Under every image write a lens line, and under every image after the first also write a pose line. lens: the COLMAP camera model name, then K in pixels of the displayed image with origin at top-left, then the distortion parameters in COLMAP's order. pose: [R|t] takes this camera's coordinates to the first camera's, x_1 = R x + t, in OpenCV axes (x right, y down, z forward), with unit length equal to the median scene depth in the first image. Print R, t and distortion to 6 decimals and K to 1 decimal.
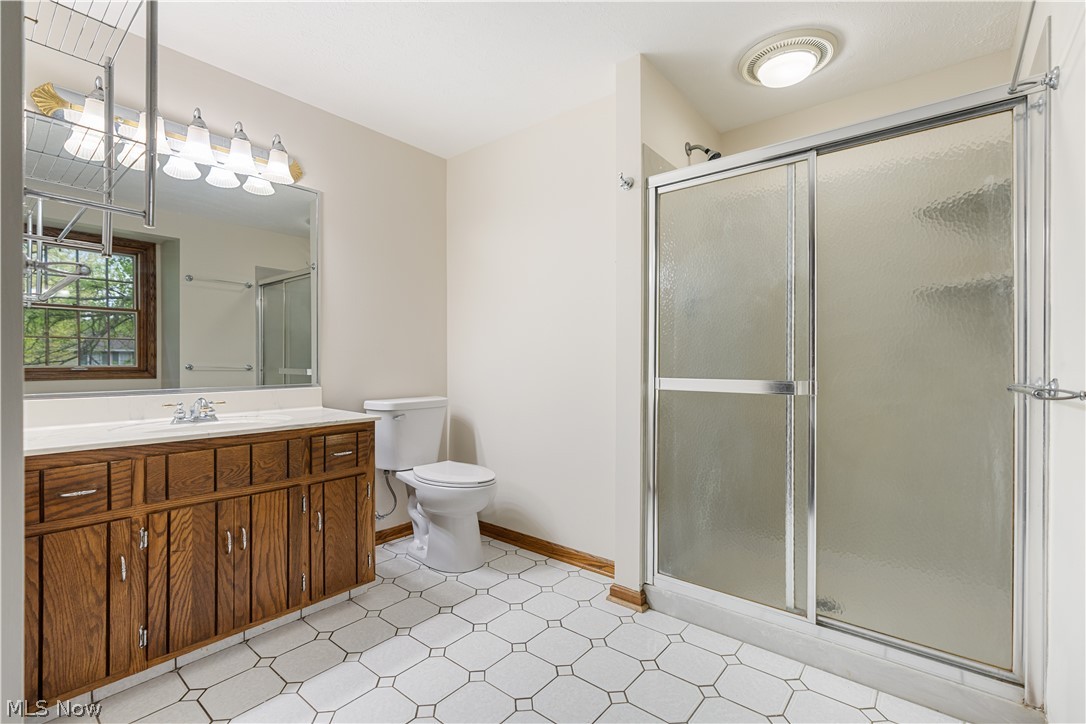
lens RADIAL K [[488.8, 0, 544.6], [0, 488.8, 361.0], [0, 0, 1]] dist [-0.005366, 0.000584]
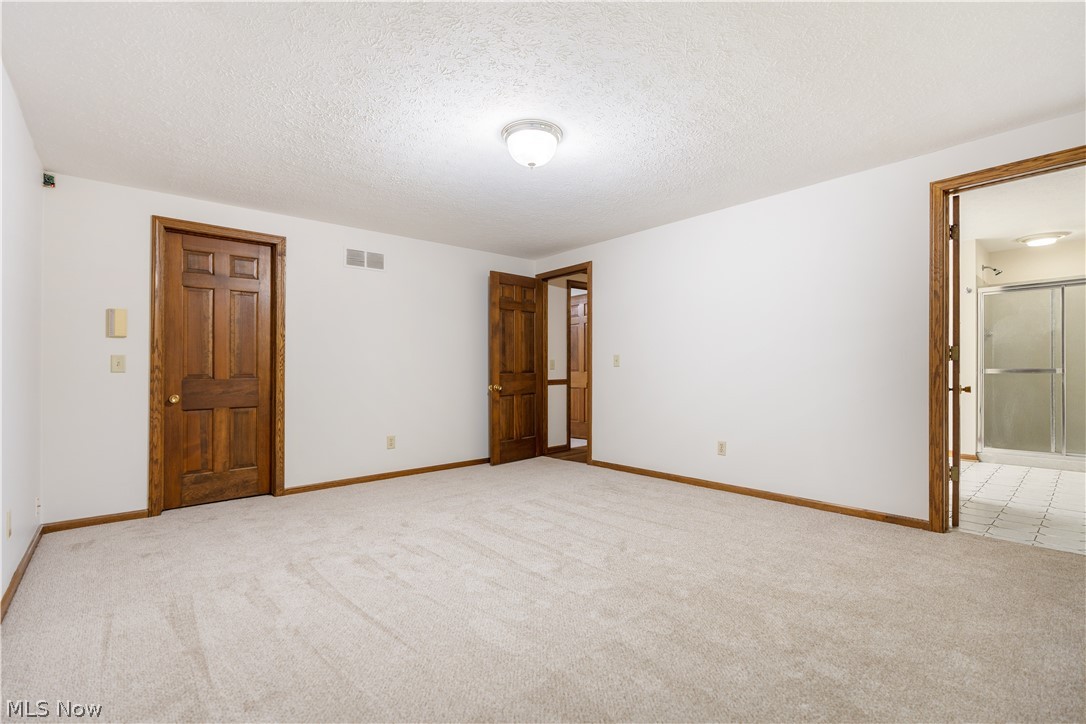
lens RADIAL K [[488.8, 0, 541.4], [0, 488.8, 366.0], [0, 0, 1]] dist [-0.005366, 0.000584]
pose [[0.986543, -0.006177, -0.163386, -1.591323], [0.004483, 0.999932, -0.010737, 0.037829], [0.163441, 0.009860, 0.986504, -1.825232]]
